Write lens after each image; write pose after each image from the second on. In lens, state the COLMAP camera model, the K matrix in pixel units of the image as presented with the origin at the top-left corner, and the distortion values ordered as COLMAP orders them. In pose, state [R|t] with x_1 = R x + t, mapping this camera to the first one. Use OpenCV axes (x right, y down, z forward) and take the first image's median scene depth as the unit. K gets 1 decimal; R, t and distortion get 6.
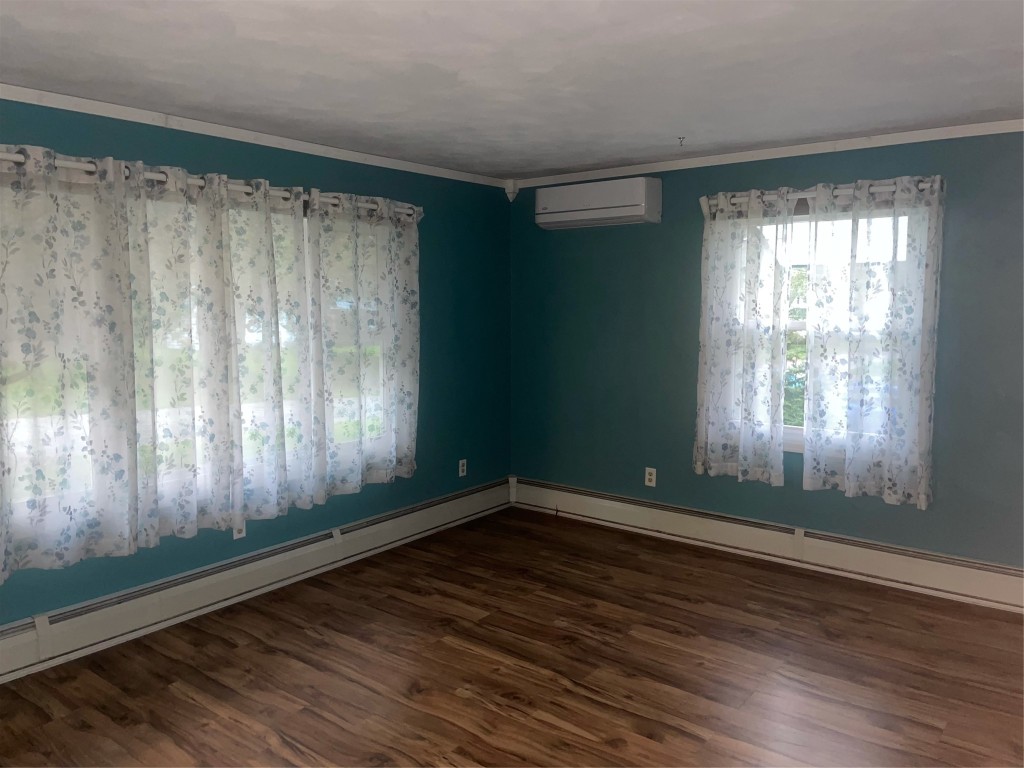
lens RADIAL K [[781.1, 0, 511.0], [0, 781.1, 375.1], [0, 0, 1]] dist [0.076538, -0.111092]
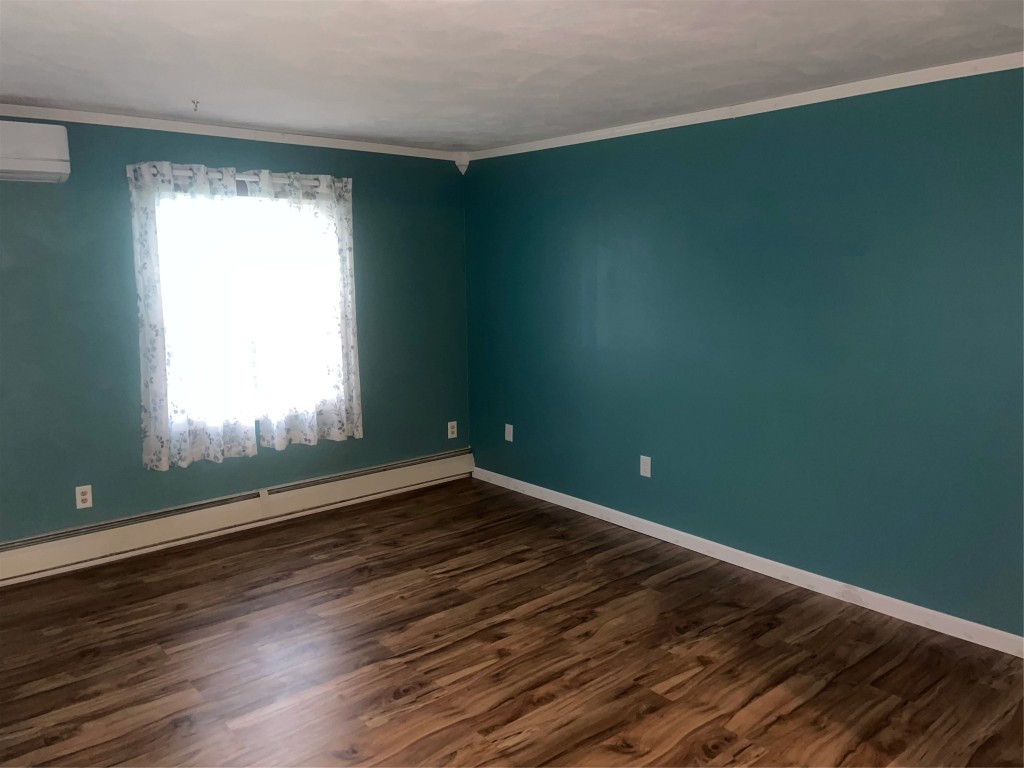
lens RADIAL K [[781.1, 0, 499.5], [0, 781.1, 373.5], [0, 0, 1]] dist [0.076538, -0.111092]
pose [[0.195109, -0.140283, 0.970697, -0.676341], [0.106155, 0.986924, 0.121291, -0.066948], [-0.975020, 0.079380, 0.207450, 0.510376]]
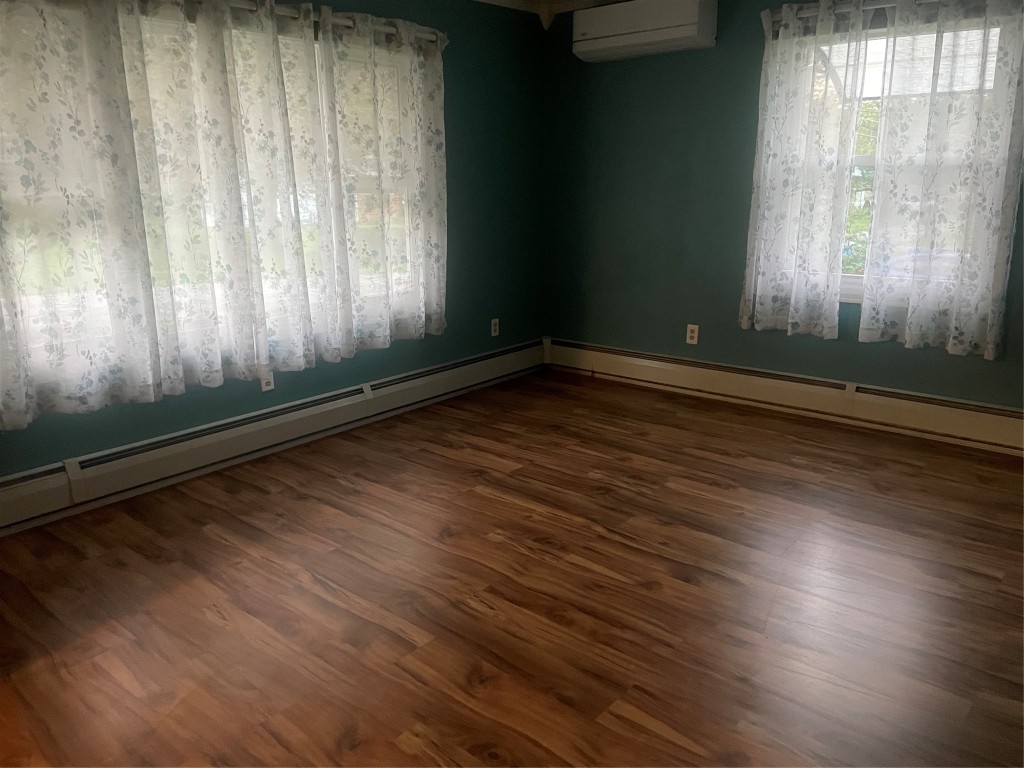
lens RADIAL K [[781.1, 0, 504.3], [0, 781.1, 388.6], [0, 0, 1]] dist [0.076538, -0.111092]
pose [[0.998489, 0.001319, -0.054932, 0.003850], [0.007944, 0.985743, 0.168073, 0.043215], [0.054371, -0.168255, 0.984243, 0.053299]]
